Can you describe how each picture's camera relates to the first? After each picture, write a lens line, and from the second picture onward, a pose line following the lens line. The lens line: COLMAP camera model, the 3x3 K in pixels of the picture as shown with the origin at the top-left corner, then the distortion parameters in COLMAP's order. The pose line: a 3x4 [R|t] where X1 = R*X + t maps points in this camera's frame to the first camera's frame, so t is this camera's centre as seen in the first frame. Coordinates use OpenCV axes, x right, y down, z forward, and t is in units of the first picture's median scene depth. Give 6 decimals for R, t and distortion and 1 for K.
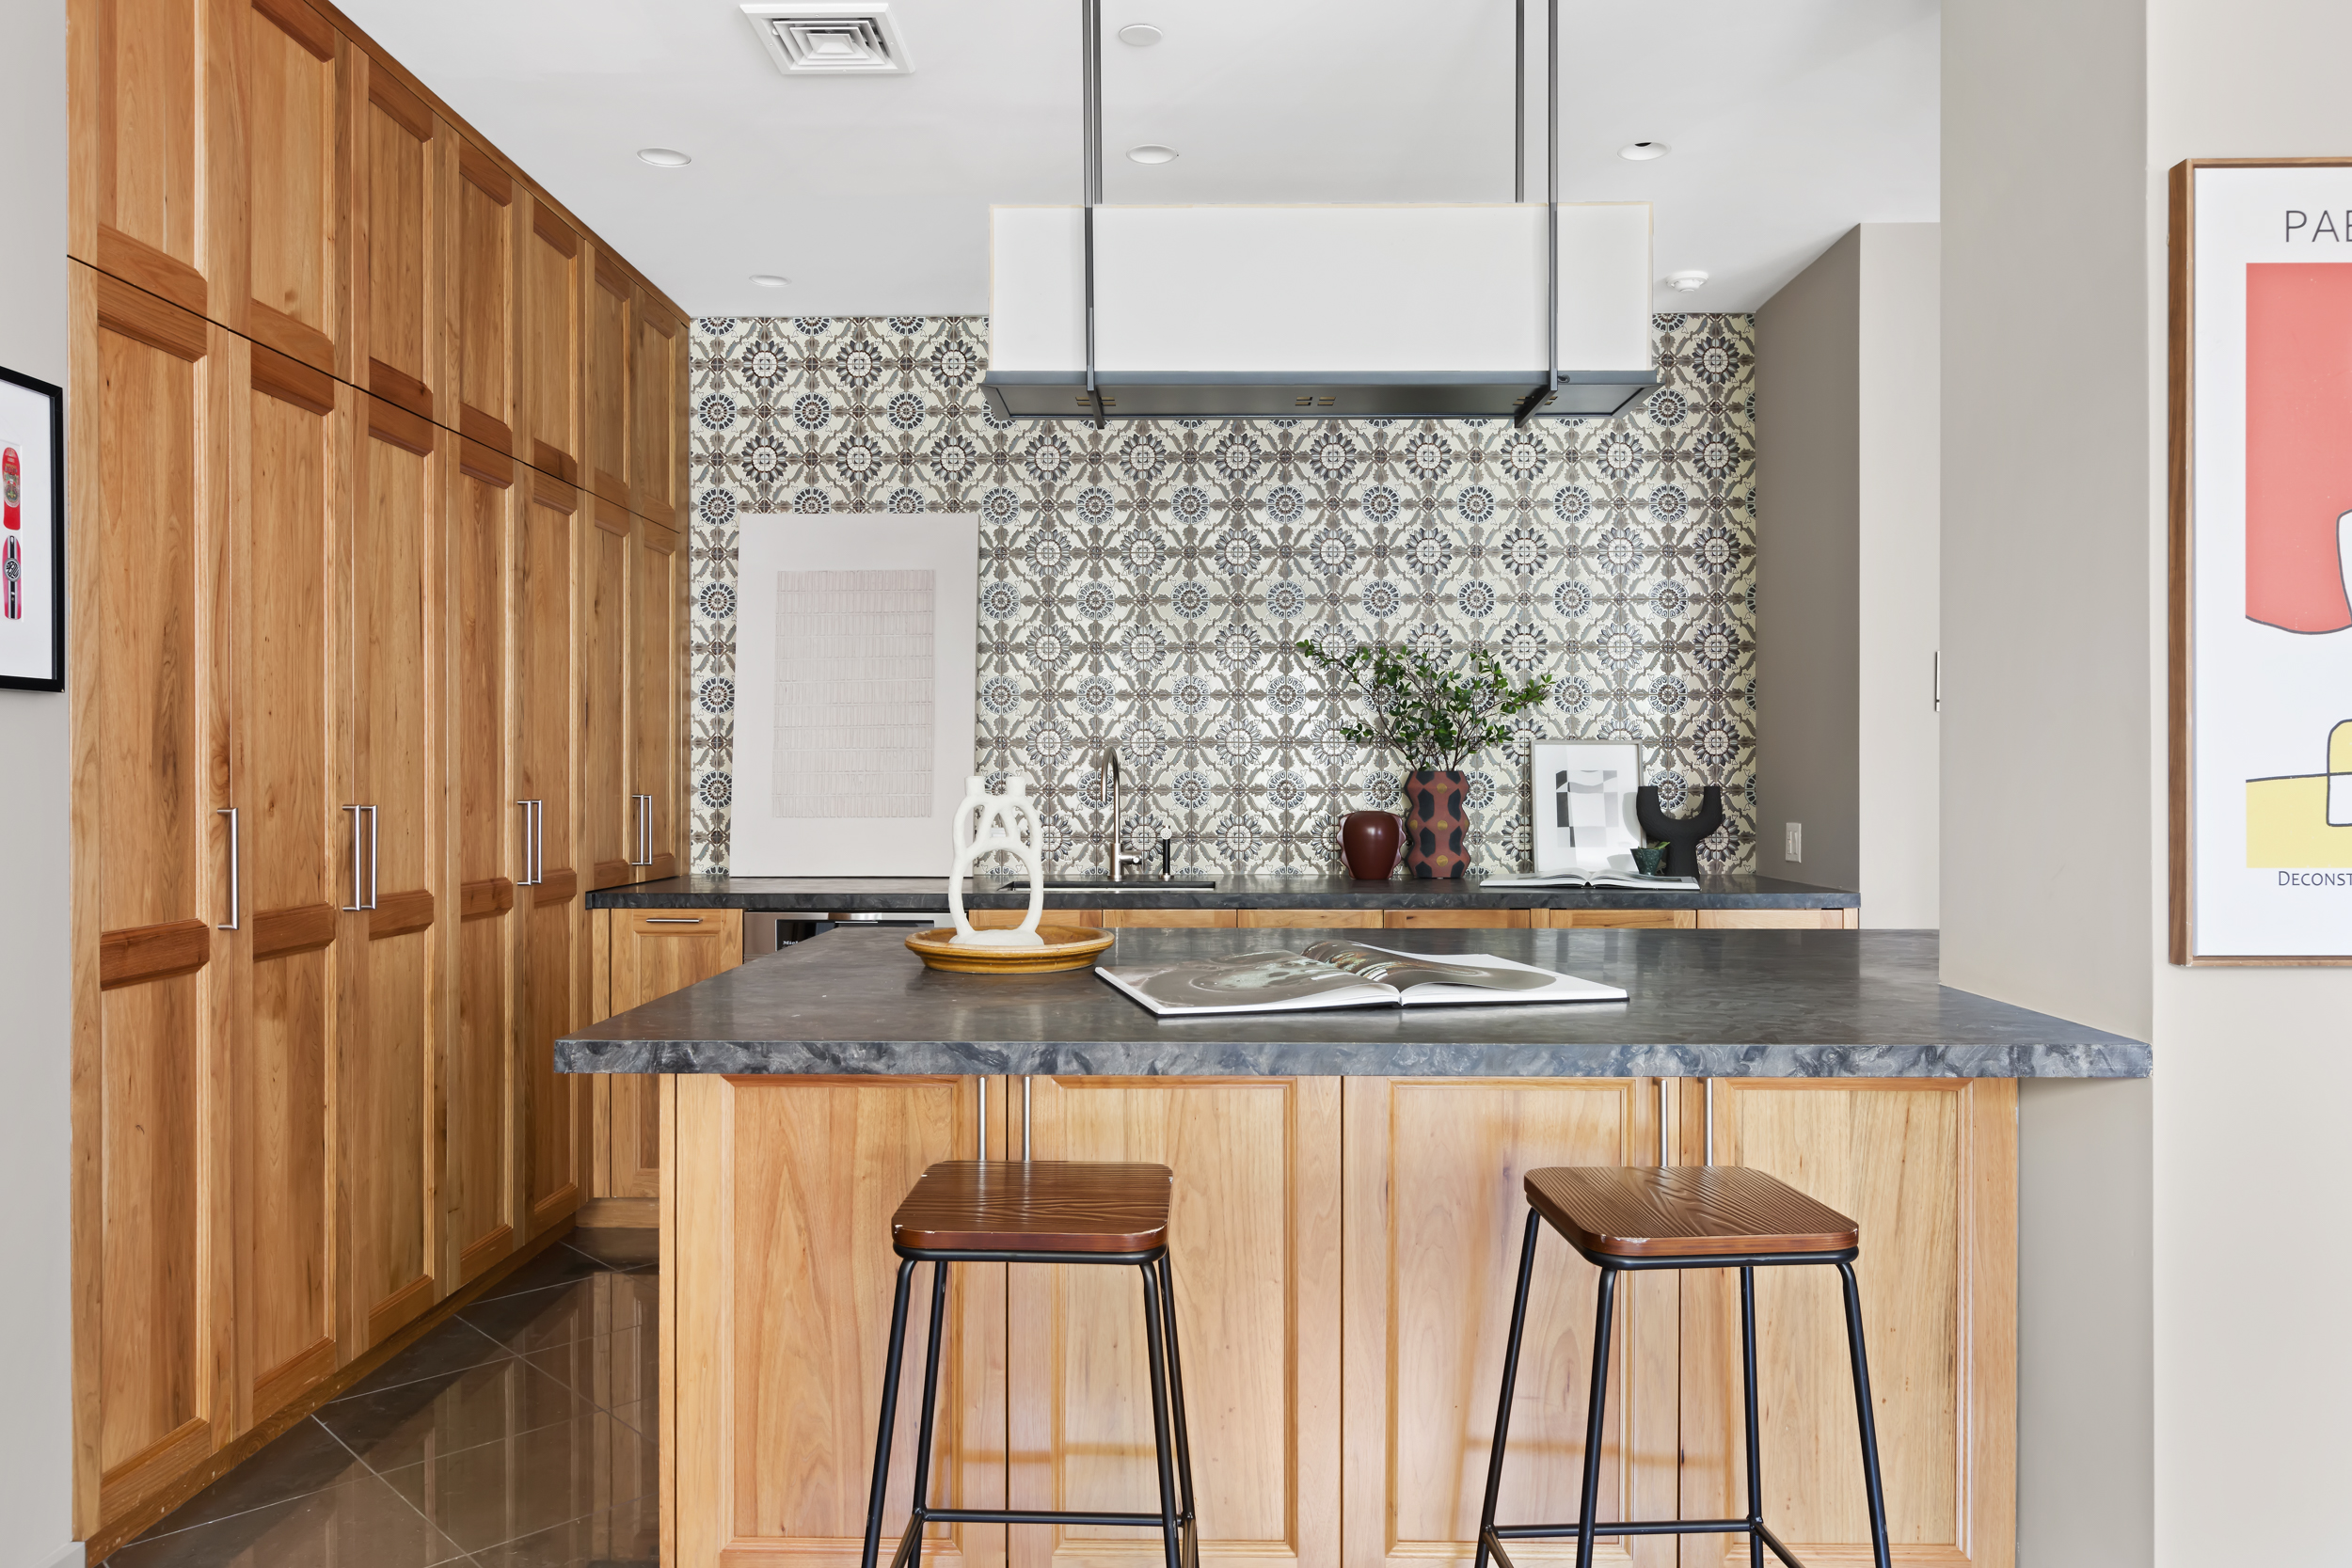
lens RADIAL K [[1602.1, 0, 1194.7], [0, 1602.1, 780.2], [0, 0, 1]] dist [0.005945, -0.000276]
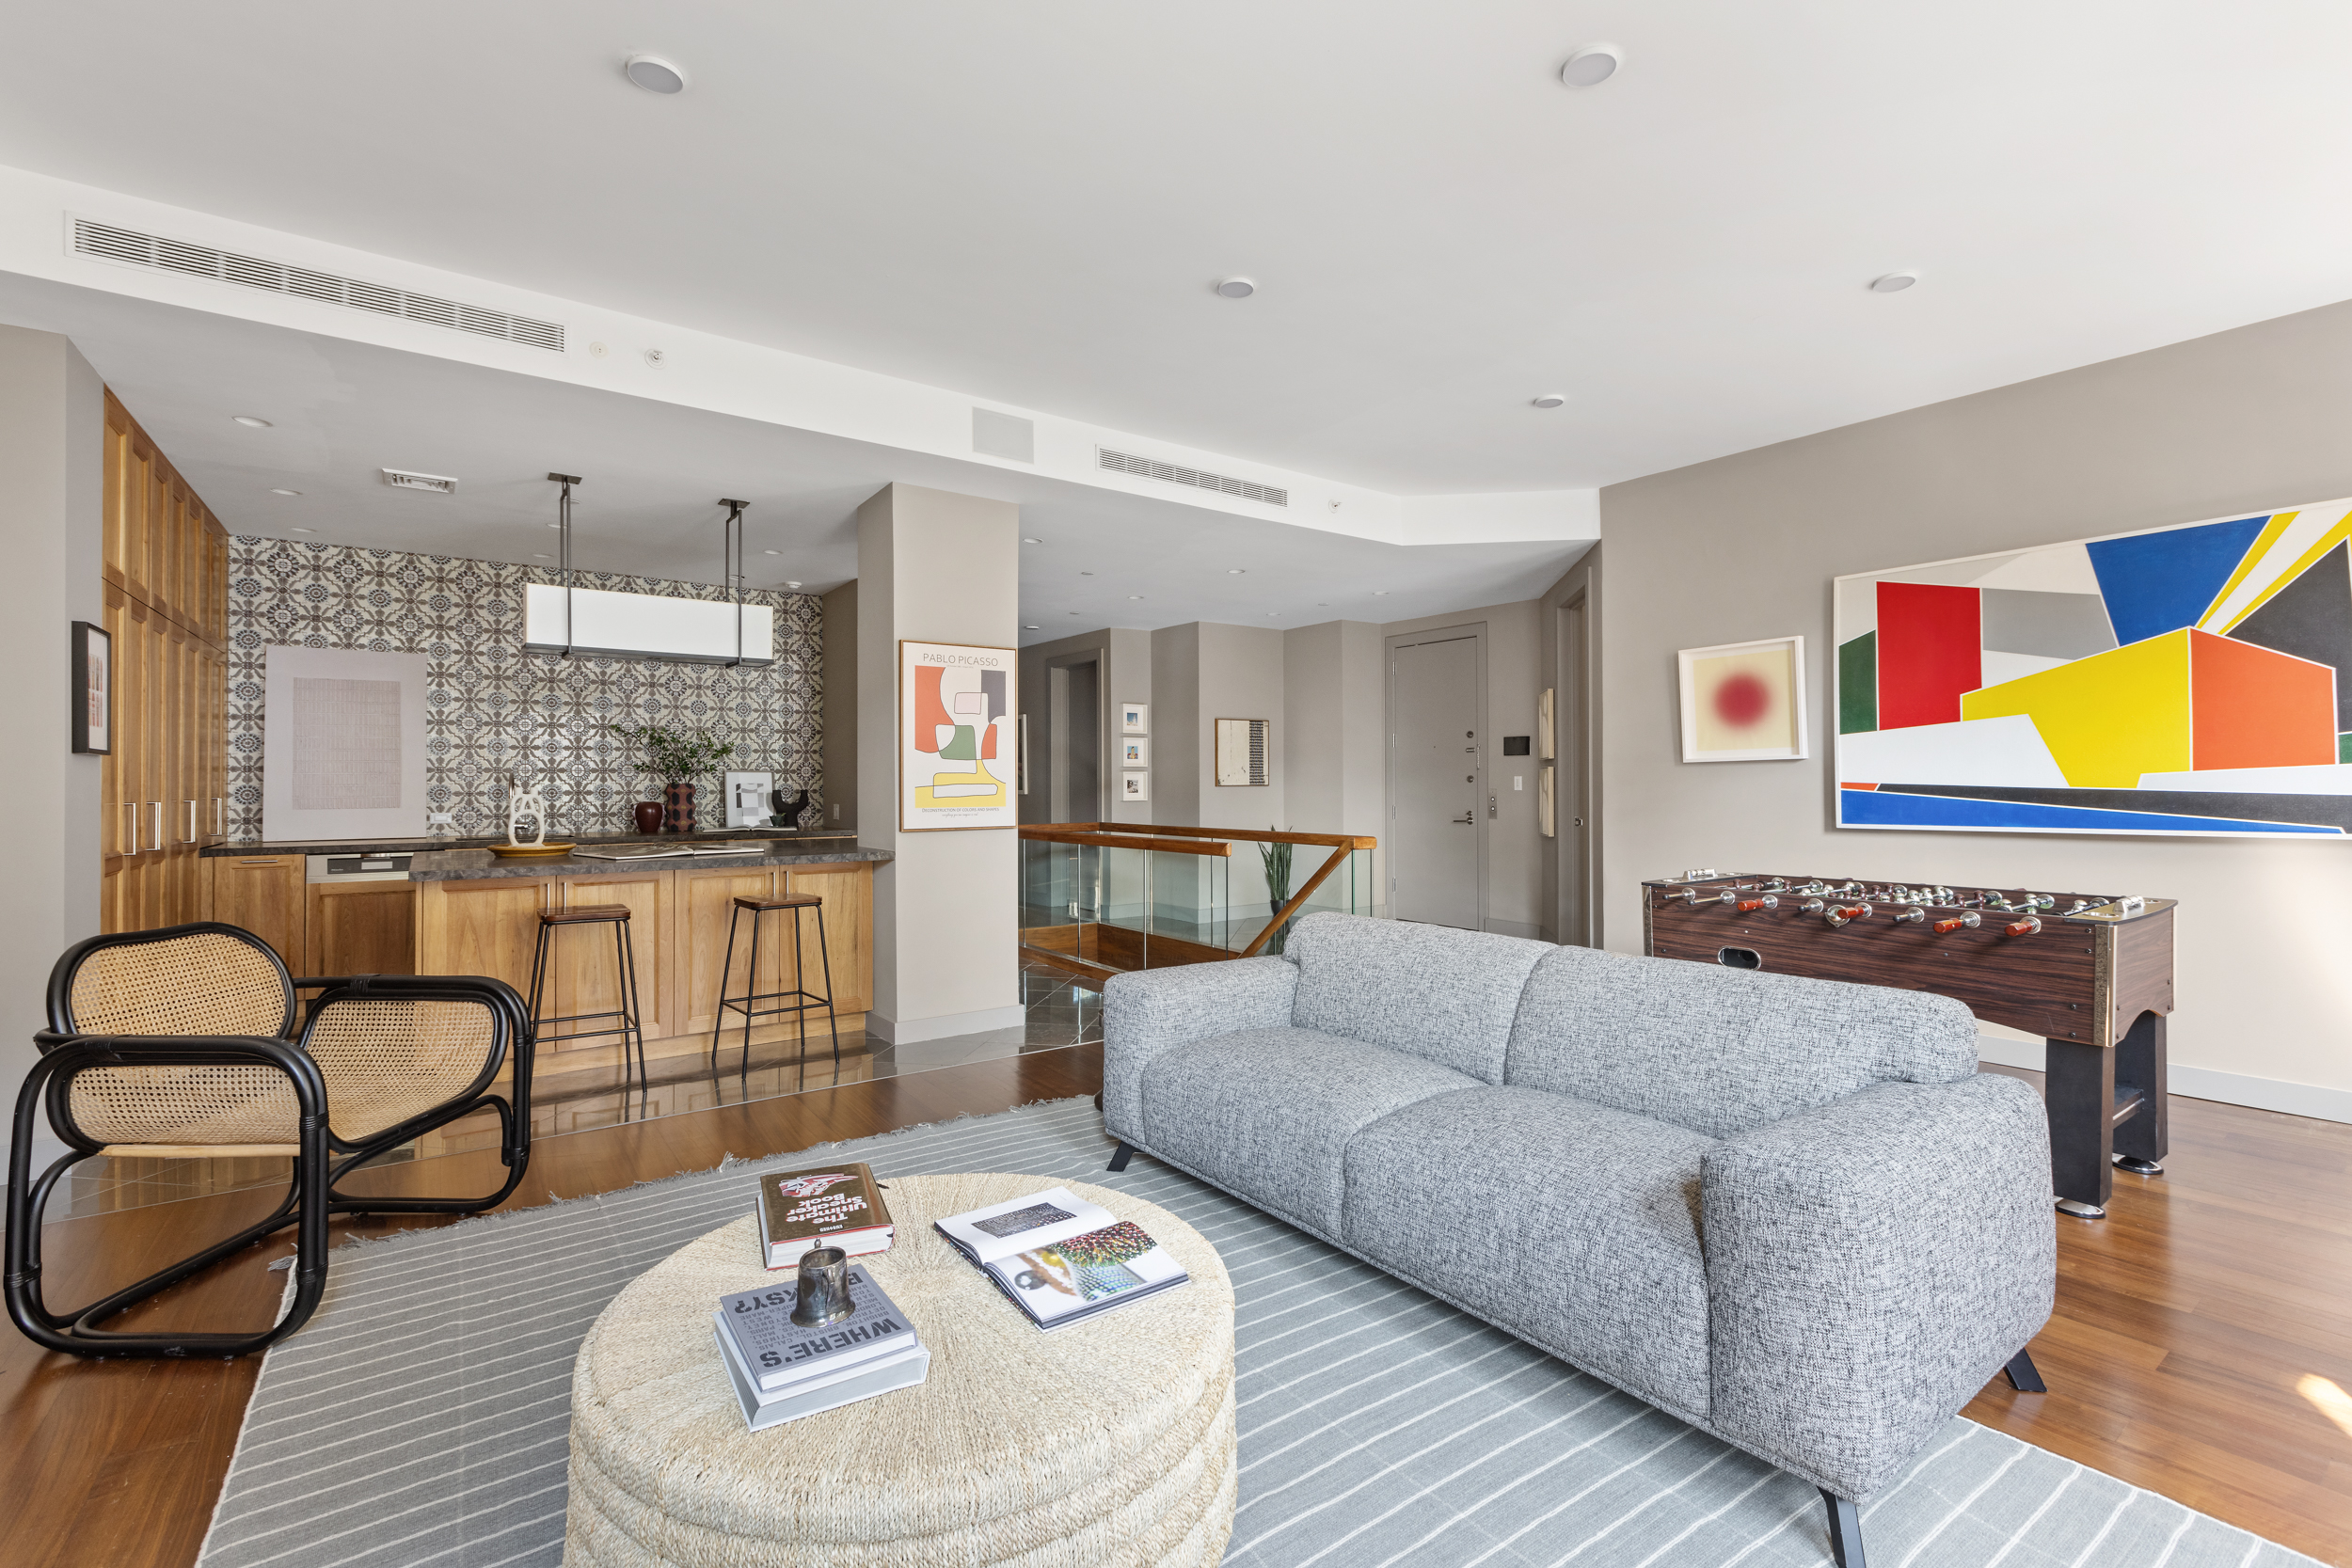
lens RADIAL K [[1024.5, 0, 1179.3], [0, 1024.5, 773.6], [0, 0, 1]] dist [-0.002499, -0.000969]
pose [[0.802474, 0.003195, 0.596678, -0.236339], [0.004059, 0.999933, -0.010814, -0.002682], [-0.596673, 0.011100, 0.802408, -0.939666]]
